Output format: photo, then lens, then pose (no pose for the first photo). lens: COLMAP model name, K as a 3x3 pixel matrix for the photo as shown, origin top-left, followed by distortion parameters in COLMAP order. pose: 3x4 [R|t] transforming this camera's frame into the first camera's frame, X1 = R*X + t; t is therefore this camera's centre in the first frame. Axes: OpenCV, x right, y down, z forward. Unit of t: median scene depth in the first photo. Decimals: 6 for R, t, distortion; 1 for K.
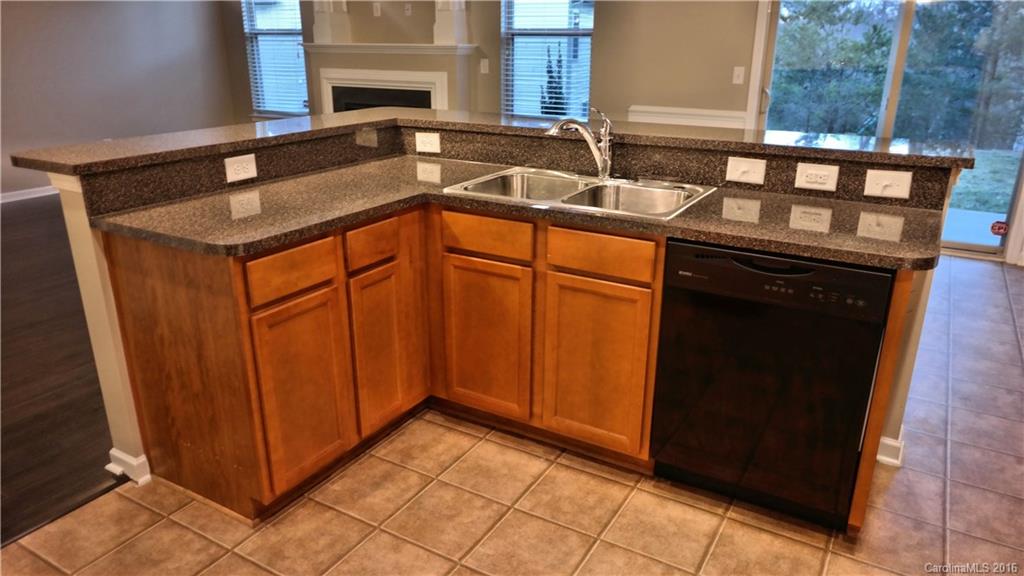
lens RADIAL K [[706.4, 0, 511.3], [0, 706.4, 288.7], [0, 0, 1]] dist [-0.011895, 0.009363]
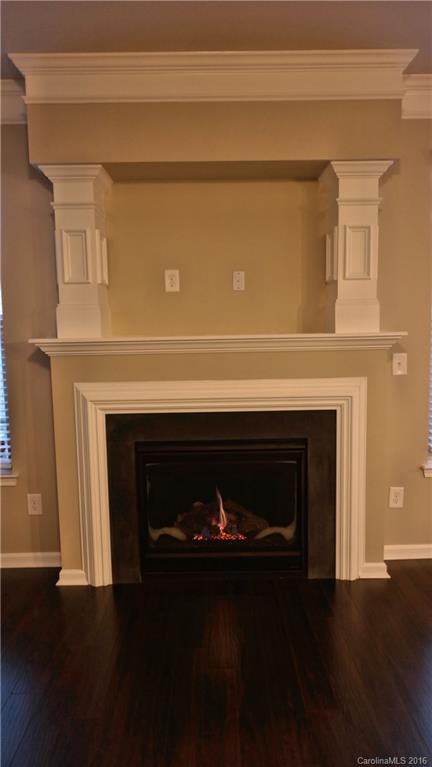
lens RADIAL K [[529.1, 0, 213.2], [0, 529.1, 384.4], [0, 0, 1]] dist [-0.011895, 0.009363]
pose [[0.854236, -0.083827, 0.513083, -0.423657], [0.191810, 0.968107, -0.161177, -0.251795], [-0.483209, 0.236098, 0.843070, 0.681021]]
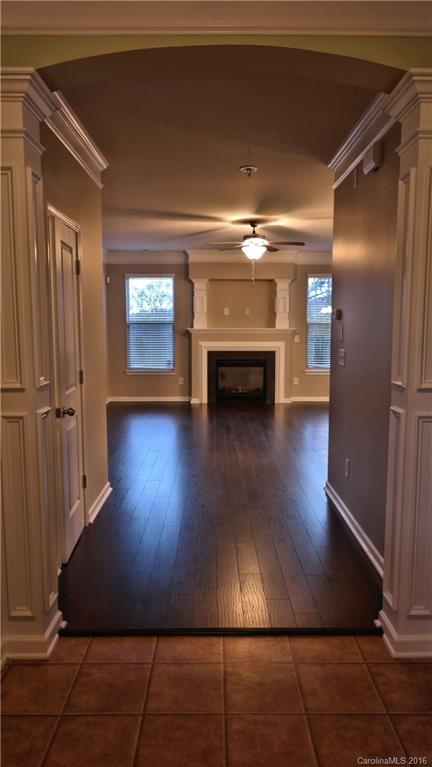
lens RADIAL K [[529.1, 0, 218.1], [0, 529.1, 381.9], [0, 0, 1]] dist [-0.011895, 0.009363]
pose [[0.859797, -0.061702, 0.506895, -1.005782], [0.171424, 0.969942, -0.172703, 0.029000], [-0.481003, 0.235383, 0.844530, -0.144292]]
